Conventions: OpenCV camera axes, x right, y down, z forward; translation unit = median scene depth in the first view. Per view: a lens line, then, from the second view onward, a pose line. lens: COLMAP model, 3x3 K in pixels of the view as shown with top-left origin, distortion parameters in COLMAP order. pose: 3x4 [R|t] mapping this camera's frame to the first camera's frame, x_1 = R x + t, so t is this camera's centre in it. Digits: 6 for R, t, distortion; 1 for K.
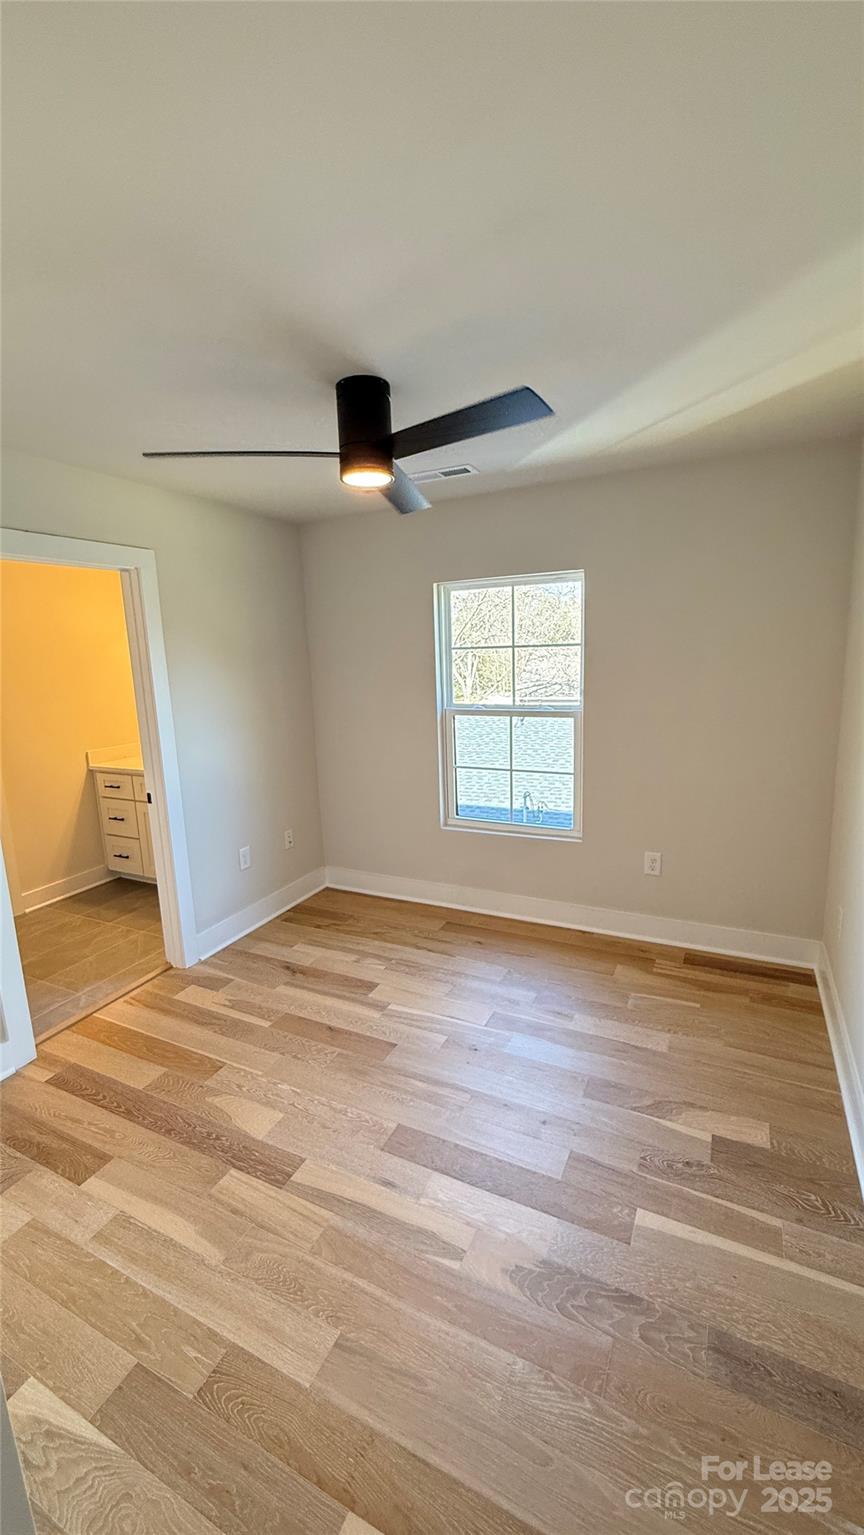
lens RADIAL K [[614.7, 0, 432.0], [0, 614.7, 767.5], [0, 0, 1]] dist [-0.001381, -0.000402]
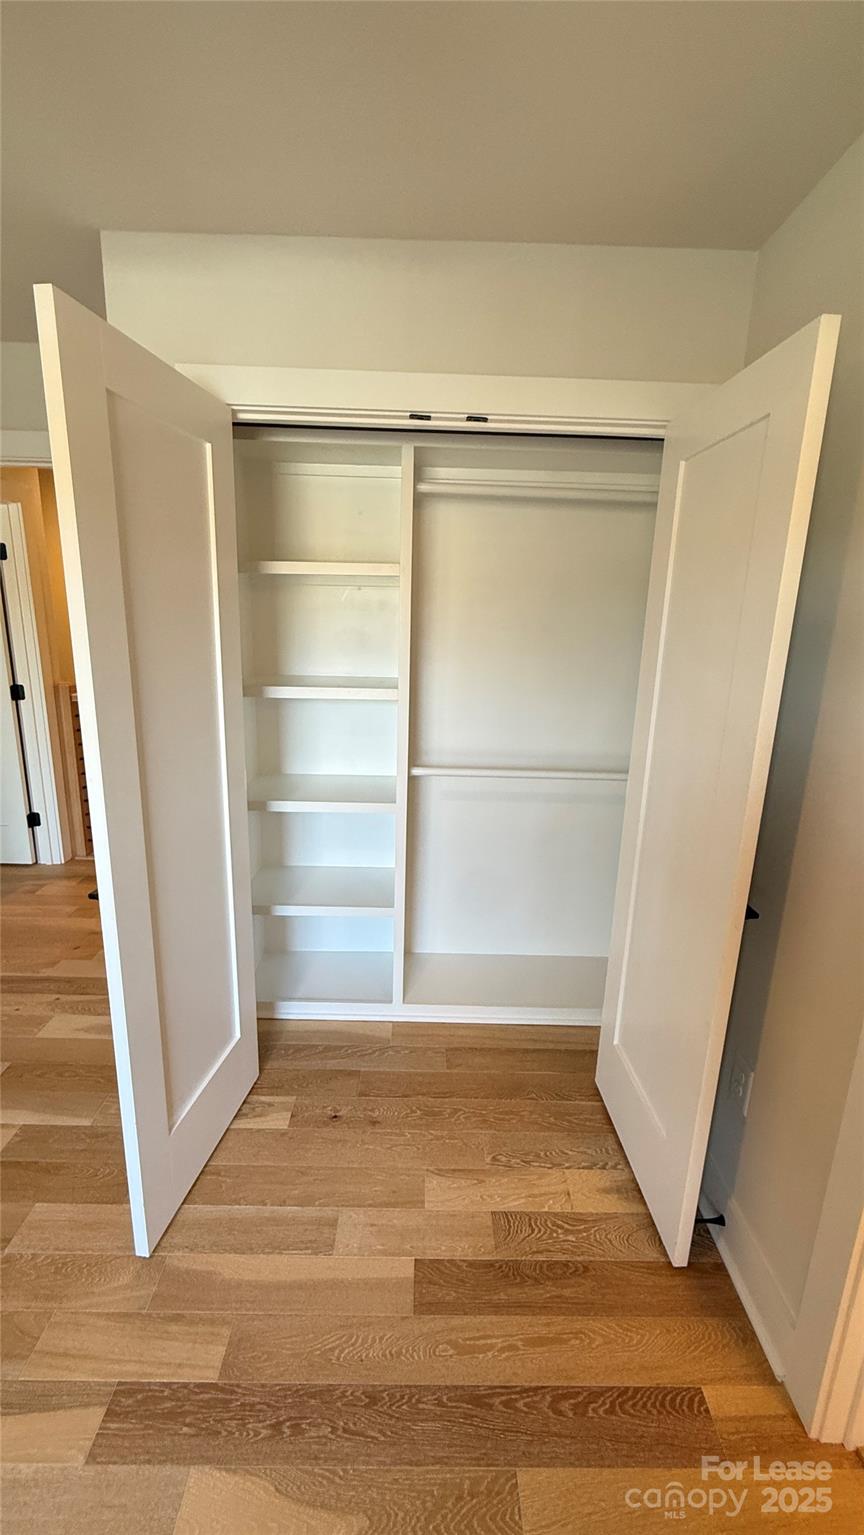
lens RADIAL K [[614.7, 0, 432.0], [0, 614.7, 767.5], [0, 0, 1]] dist [-0.001381, -0.000402]
pose [[-0.892997, 0.110693, -0.436237, -0.320058], [-0.085823, 0.909613, 0.406495, -0.193380], [0.441803, 0.400438, -0.802782, 1.359401]]
